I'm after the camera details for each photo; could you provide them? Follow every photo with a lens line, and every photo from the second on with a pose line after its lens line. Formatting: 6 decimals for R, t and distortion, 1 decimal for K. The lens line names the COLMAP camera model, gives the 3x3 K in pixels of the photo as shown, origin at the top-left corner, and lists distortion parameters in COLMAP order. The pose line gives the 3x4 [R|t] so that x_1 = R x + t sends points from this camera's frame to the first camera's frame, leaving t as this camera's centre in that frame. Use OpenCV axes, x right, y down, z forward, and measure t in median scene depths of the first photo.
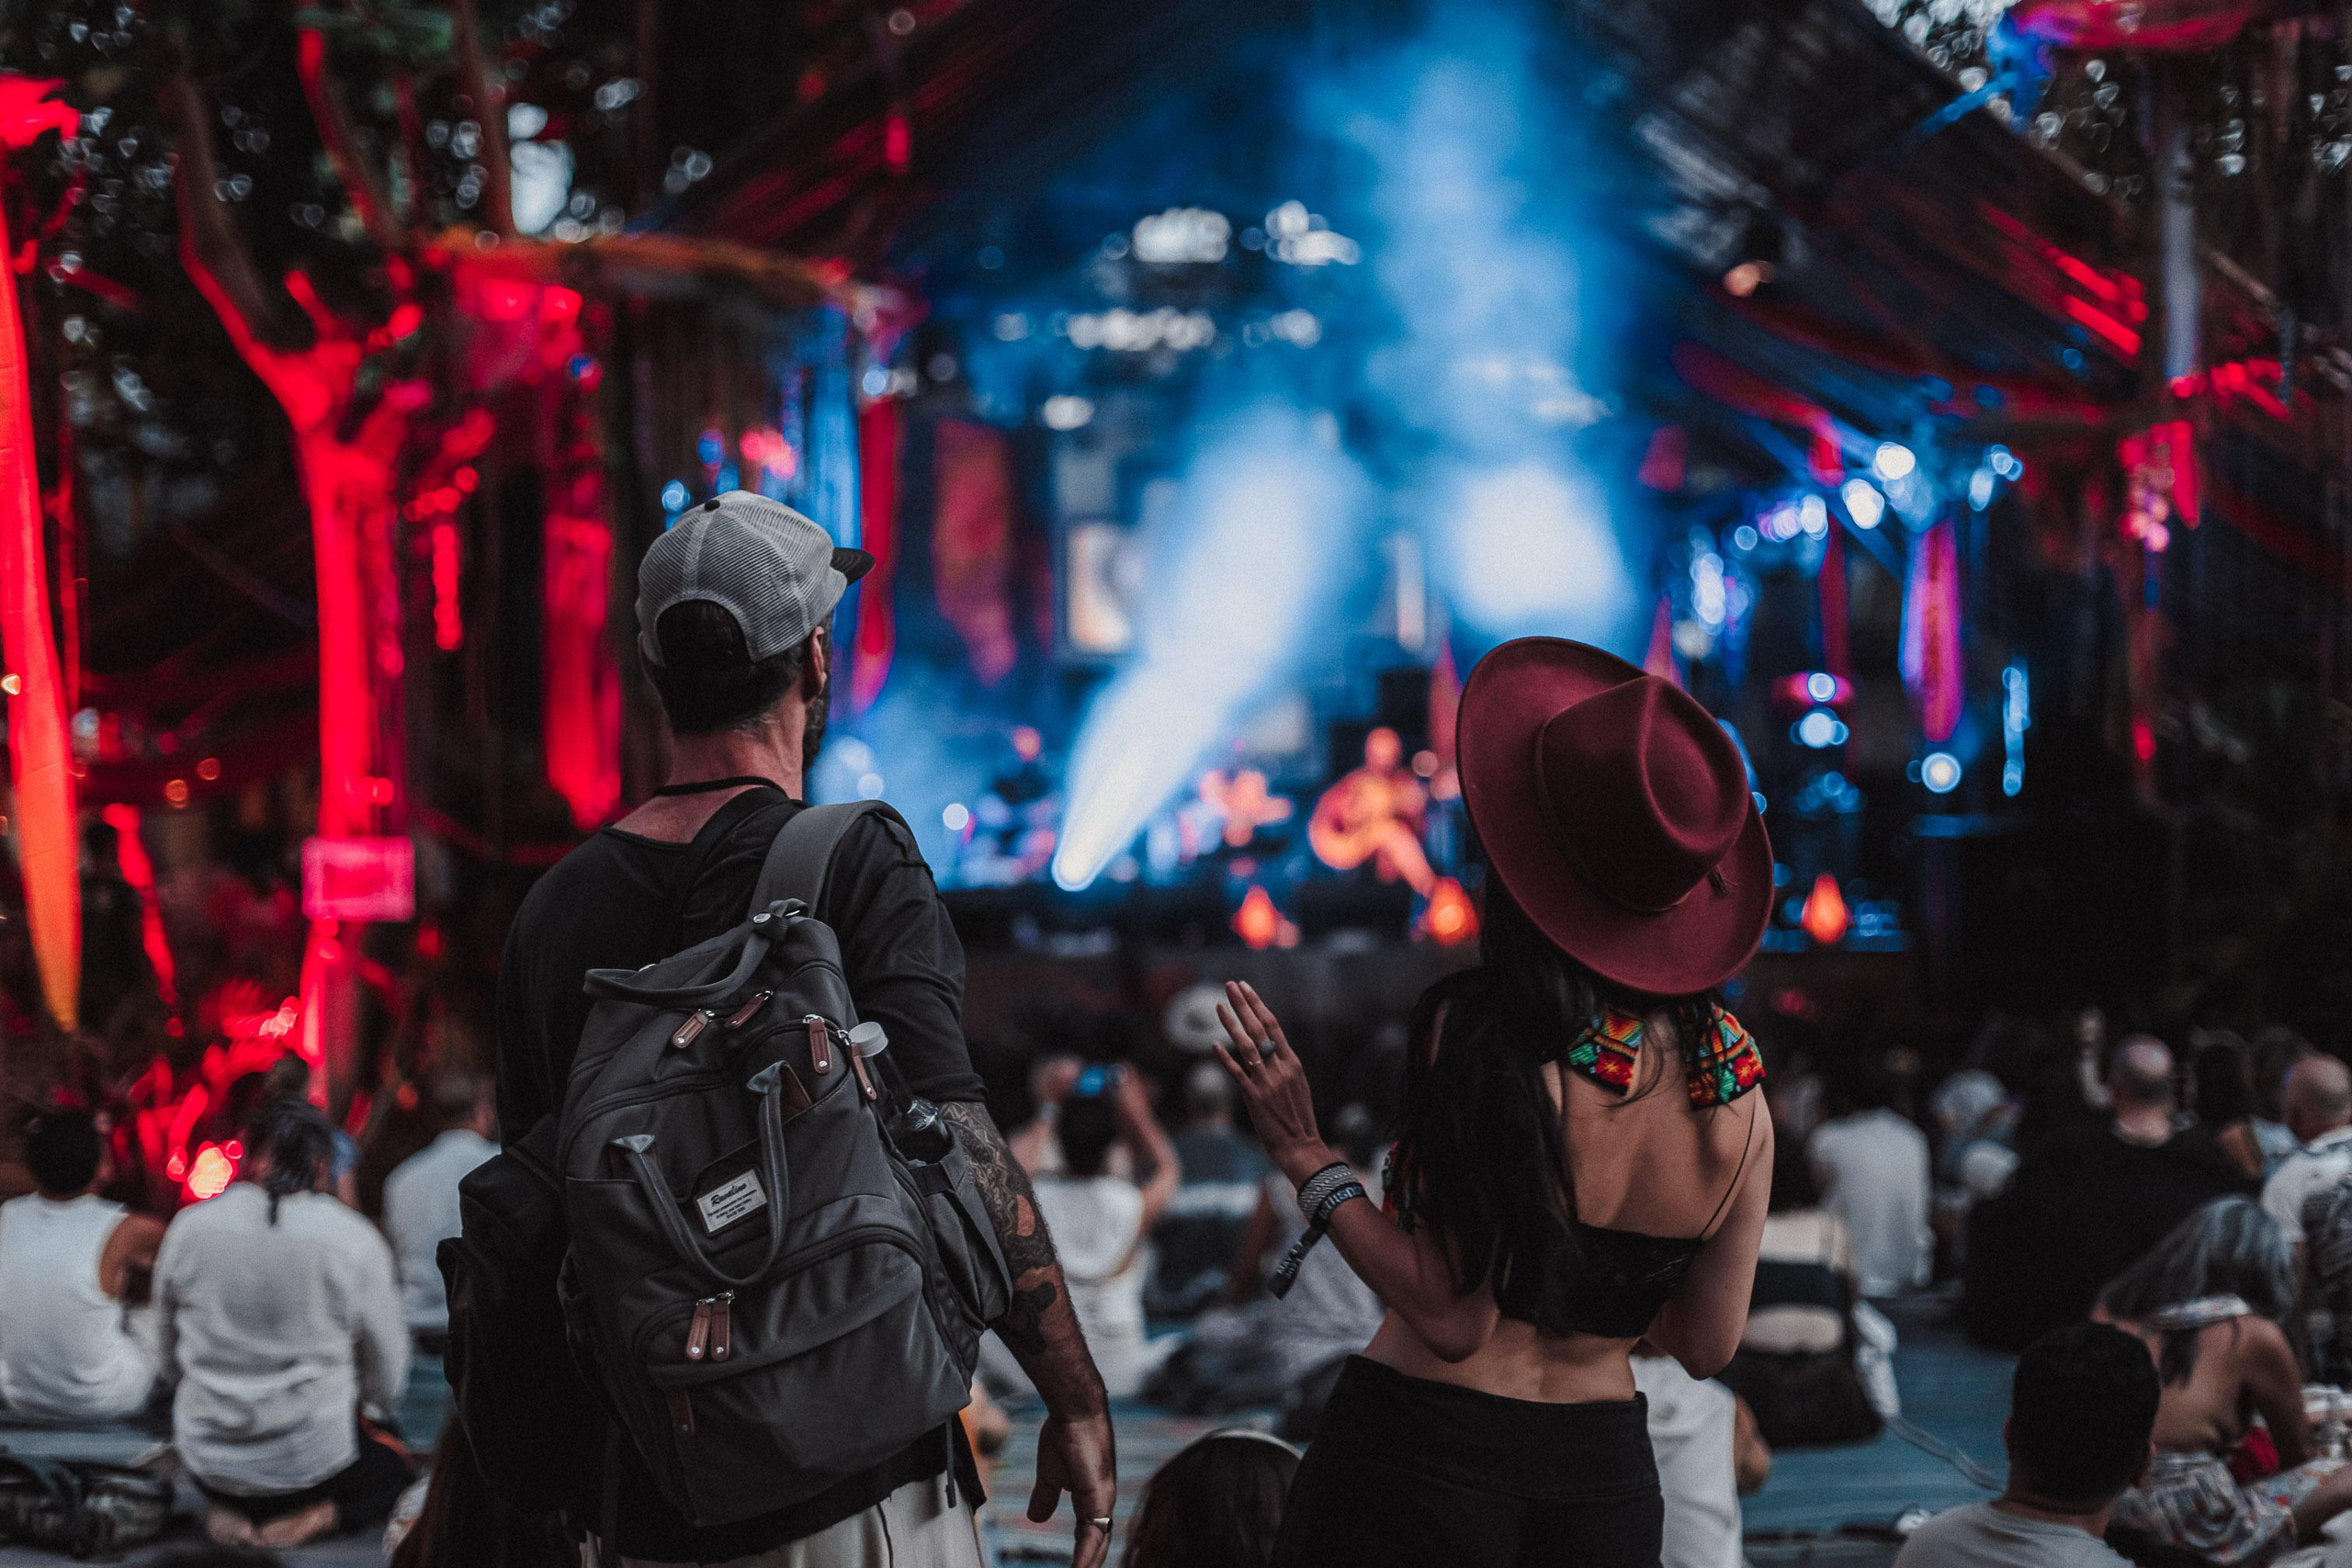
lens RADIAL K [[3418.1, 0, 1181.0], [0, 3418.1, 852.9], [0, 0, 1]] dist [0.037837, 0.000000]
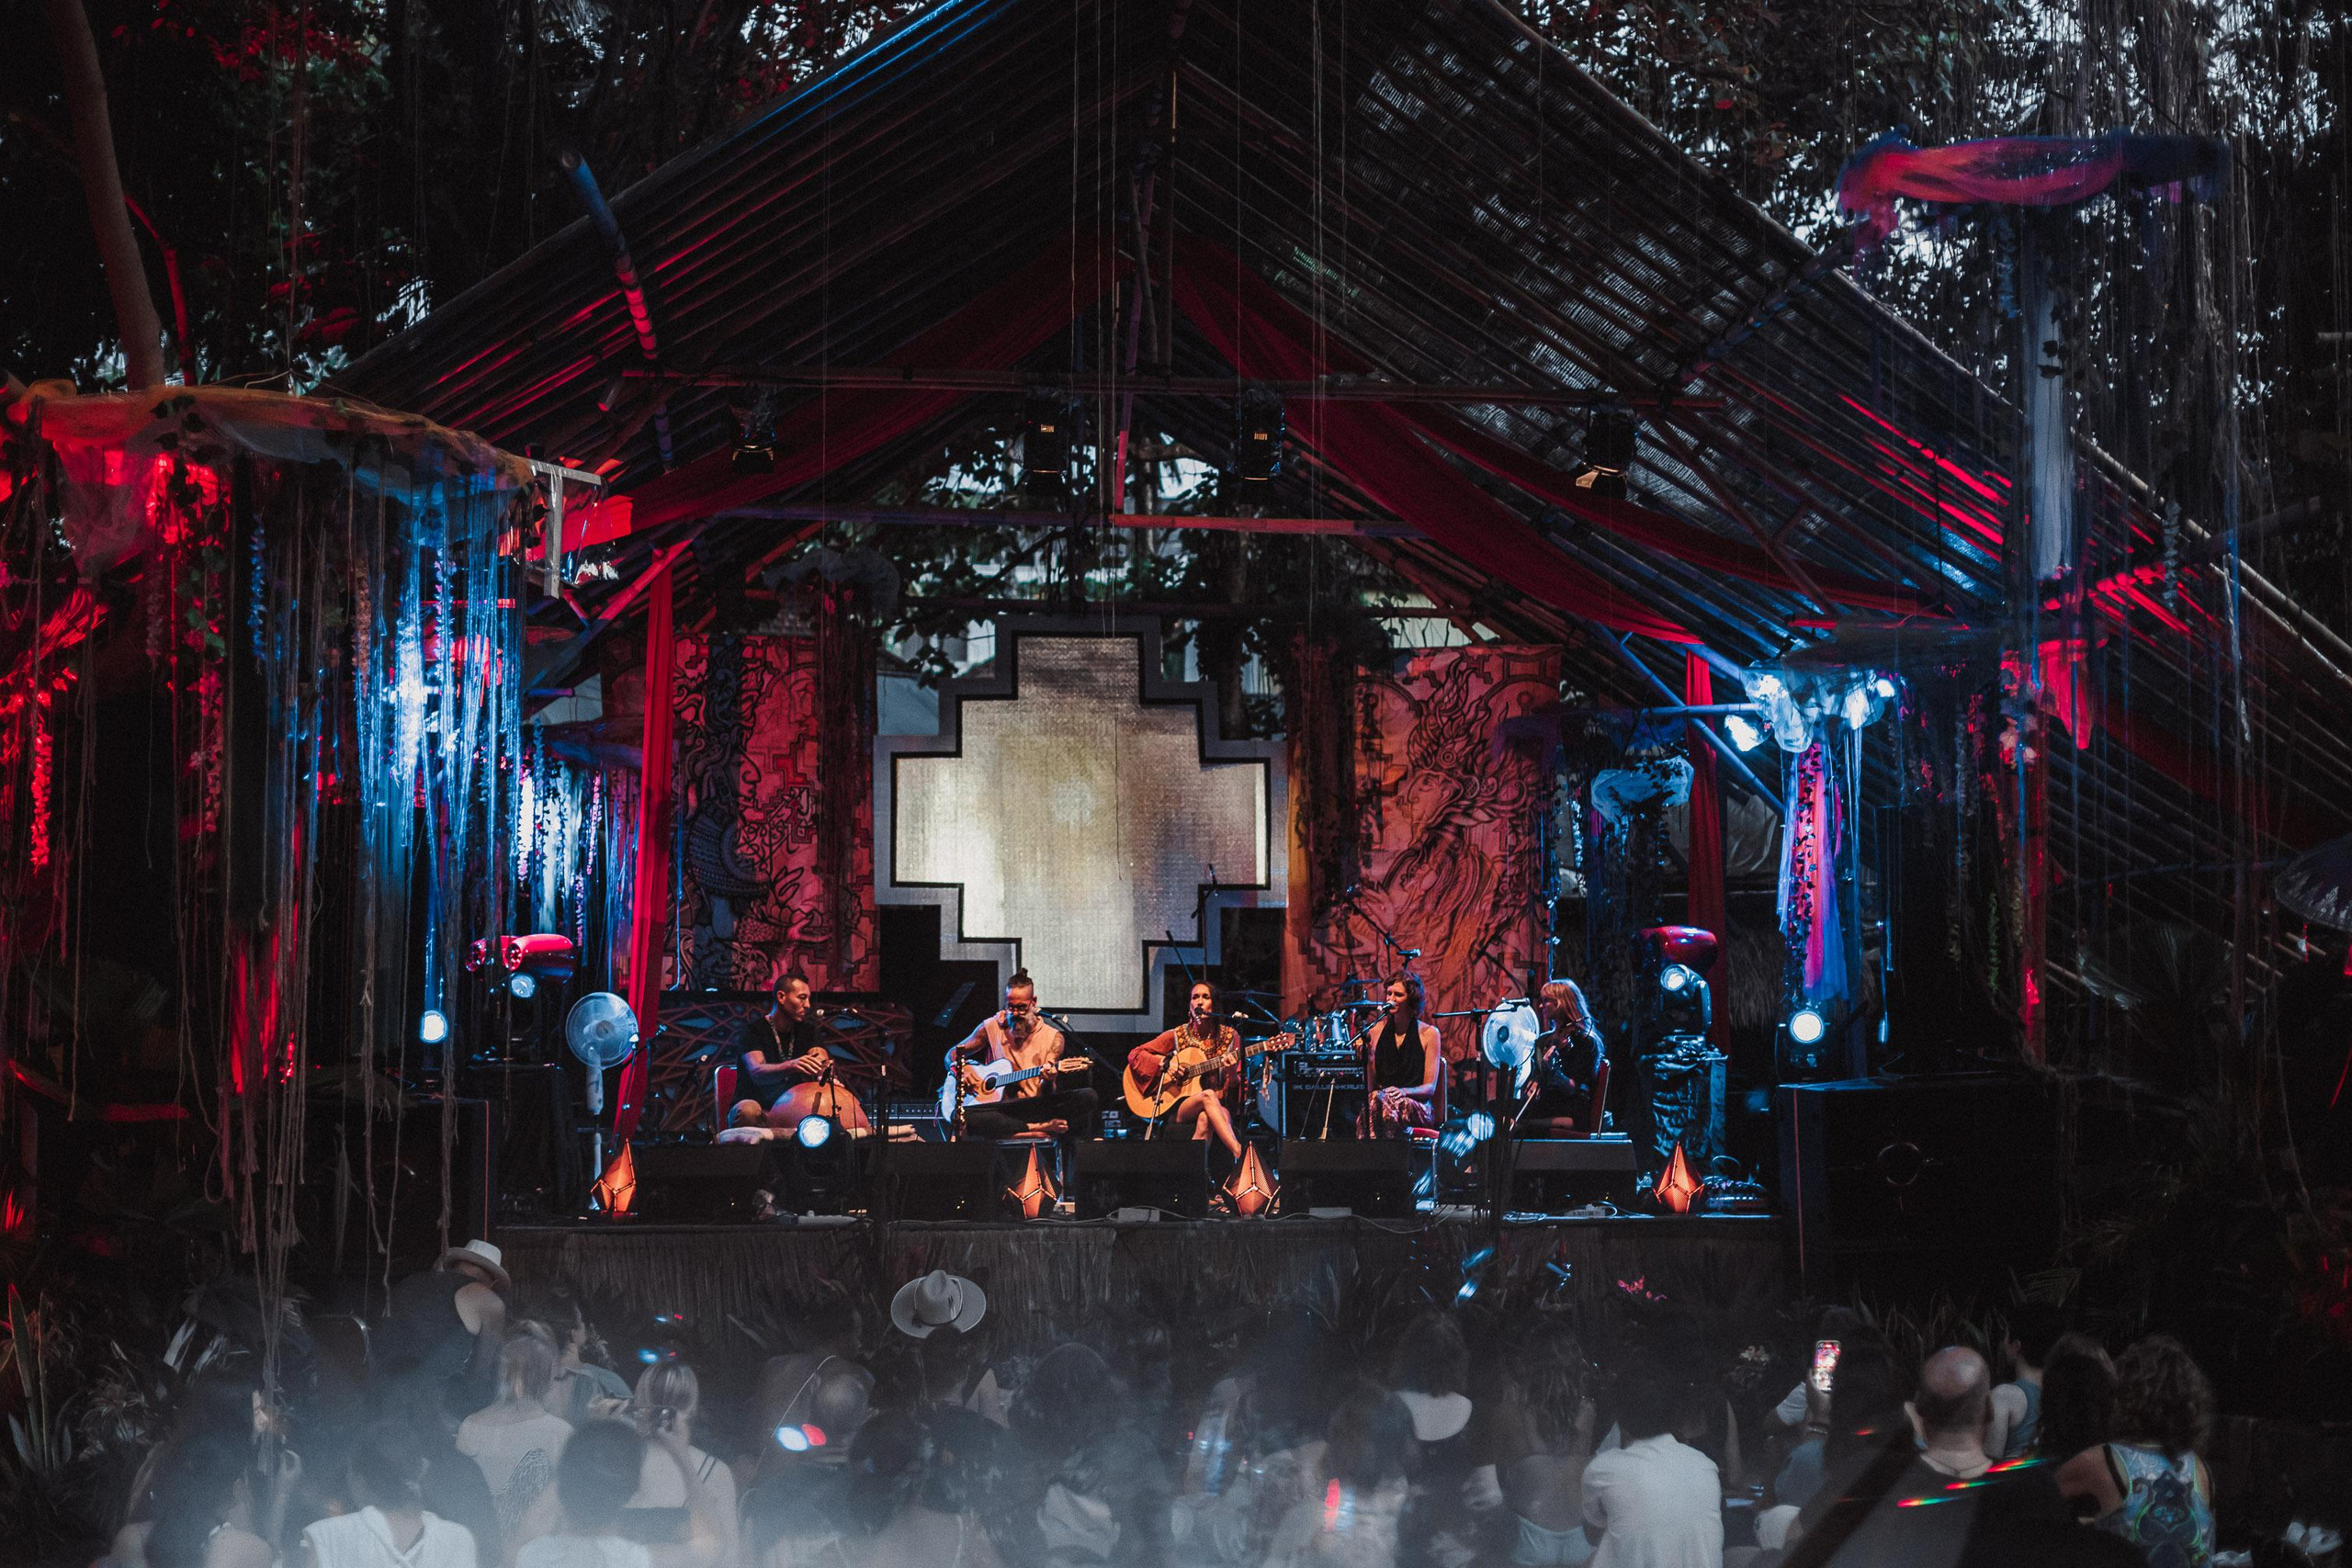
lens RADIAL K [[3418.1, 0, 1165.2], [0, 3418.1, 921.7], [0, 0, 1]] dist [0.037837, 0.000000]
pose [[0.999903, 0.008272, 0.011193, 0.048139], [-0.007644, 0.998455, -0.055033, -0.000468], [-0.011631, 0.054942, 0.998422, 0.115299]]
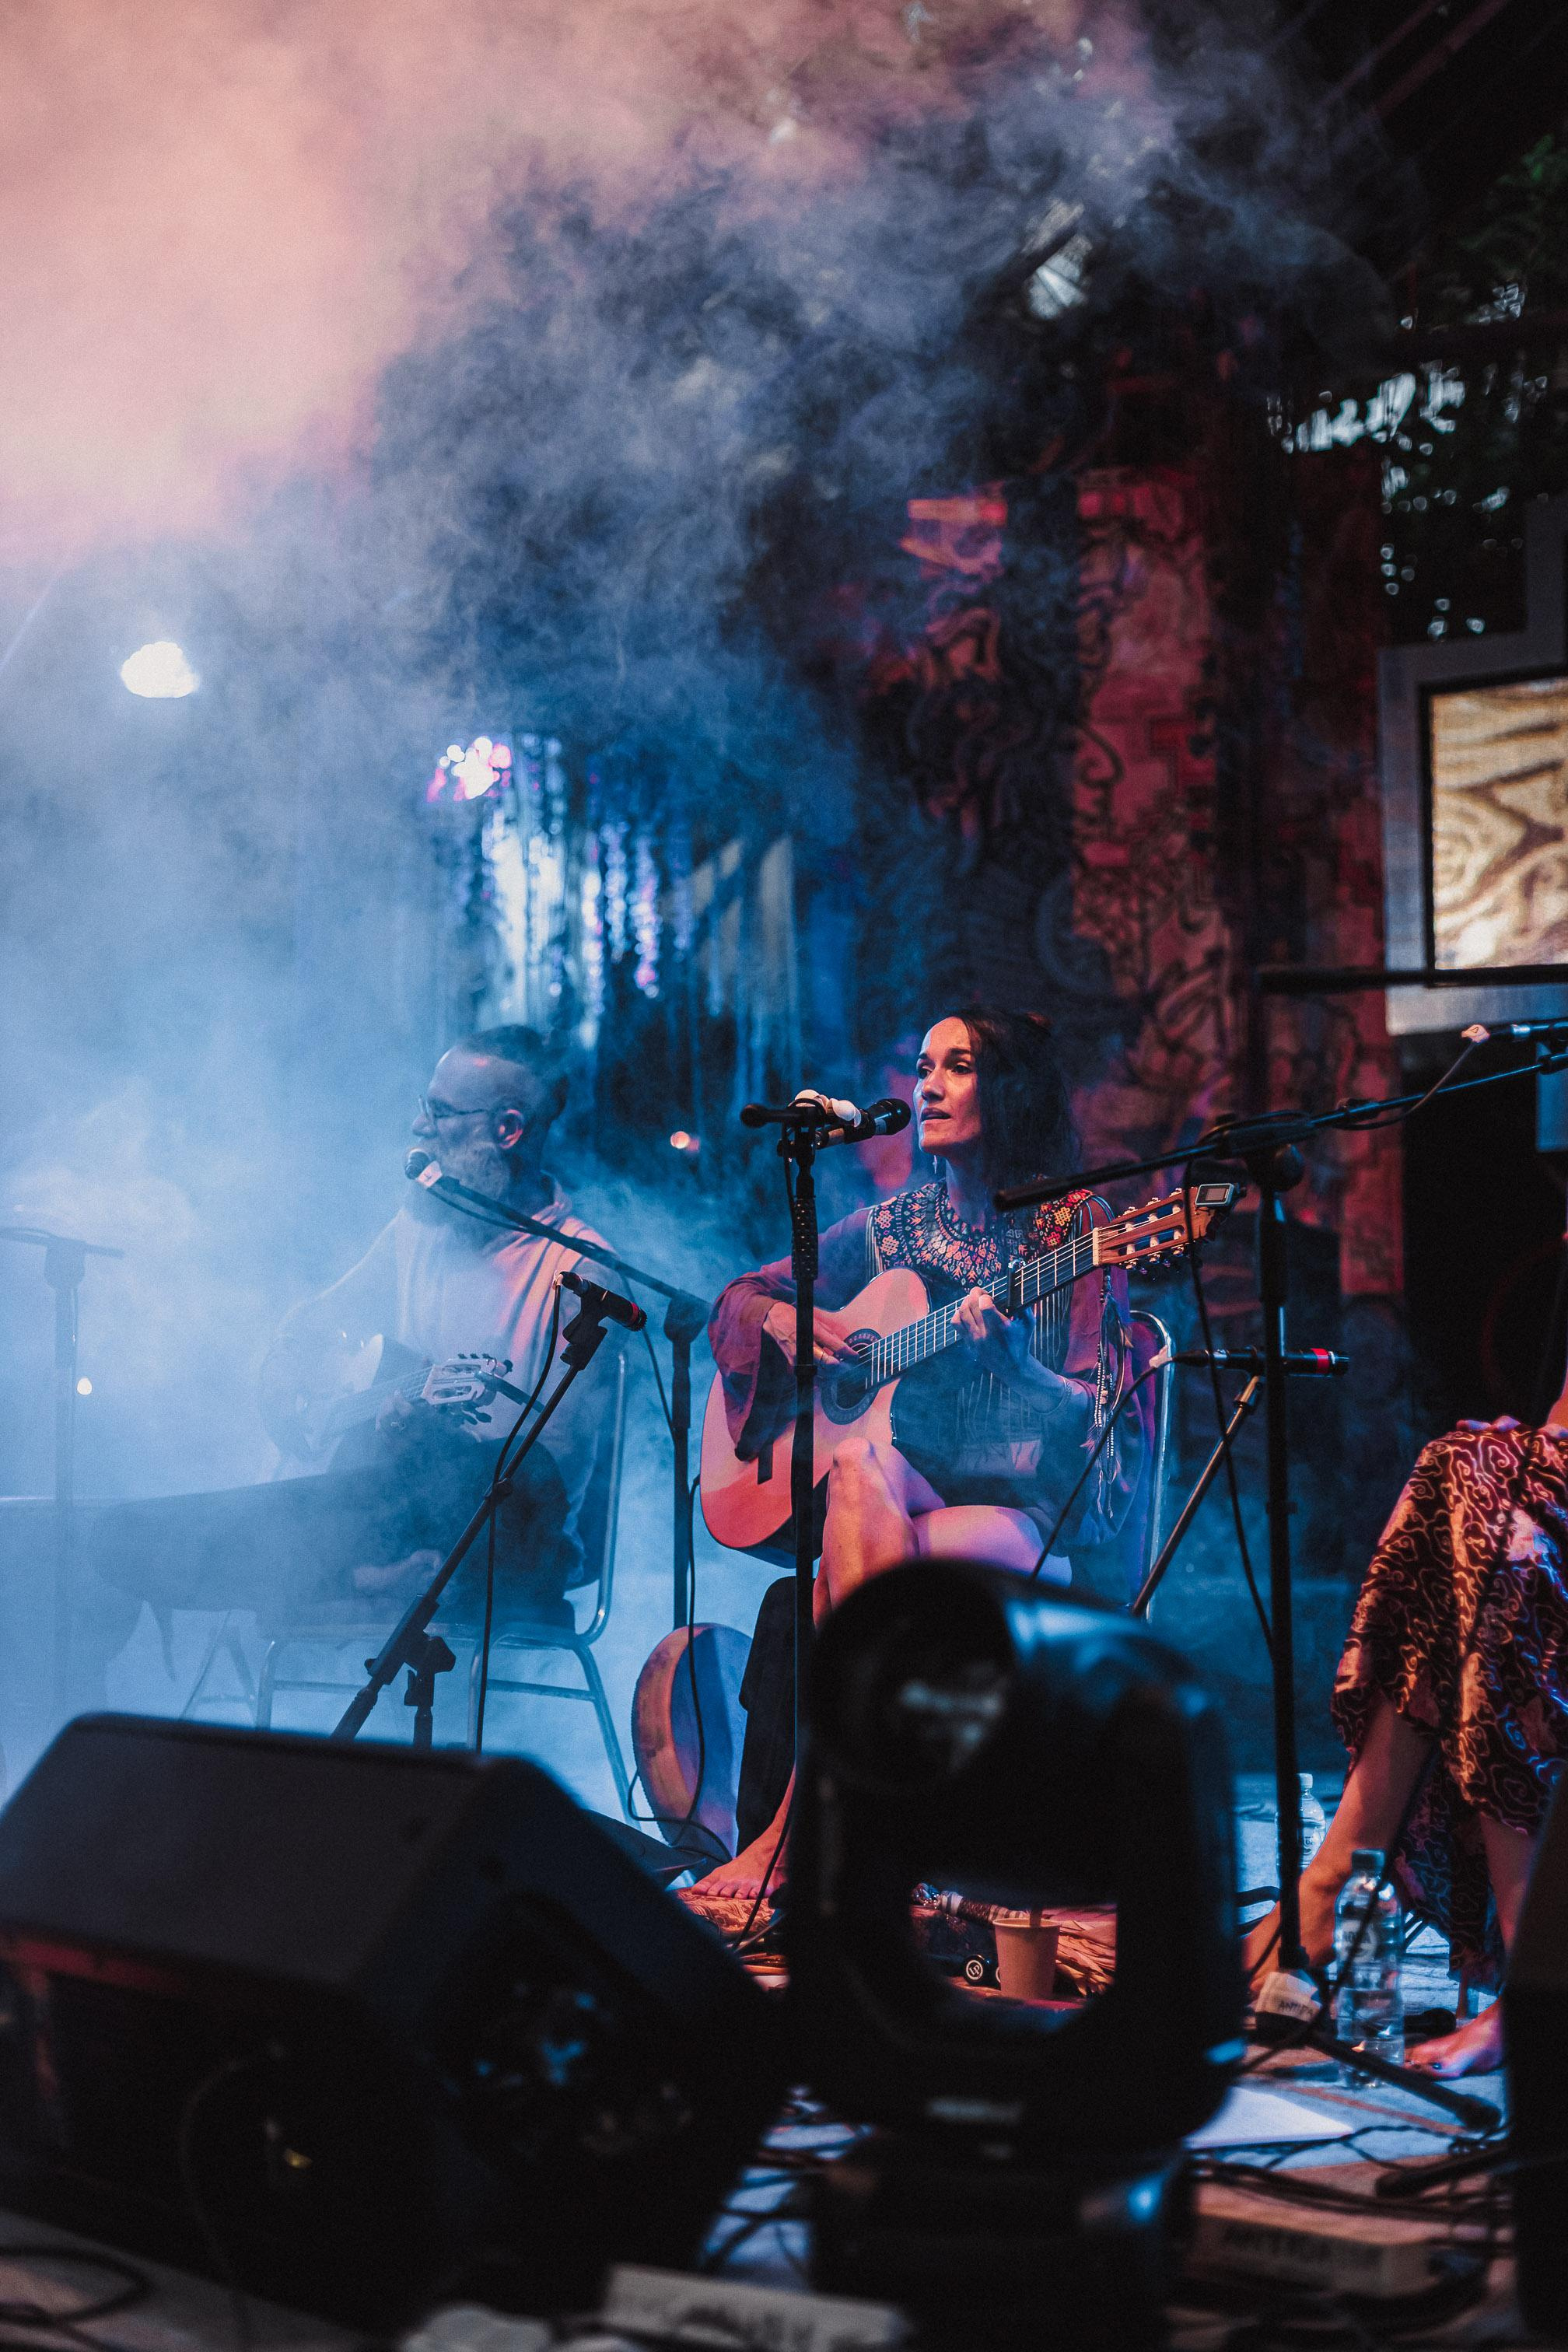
lens RADIAL K [[3337.8, 0, 759.4], [0, 3337.8, 1242.8], [0, 0, 1]] dist [0.016201, 0.000000]
pose [[0.793581, -0.035749, -0.607414, 0.215503], [-0.006956, 0.997674, -0.067805, -0.004393], [0.608425, 0.058034, 0.791487, 0.959277]]
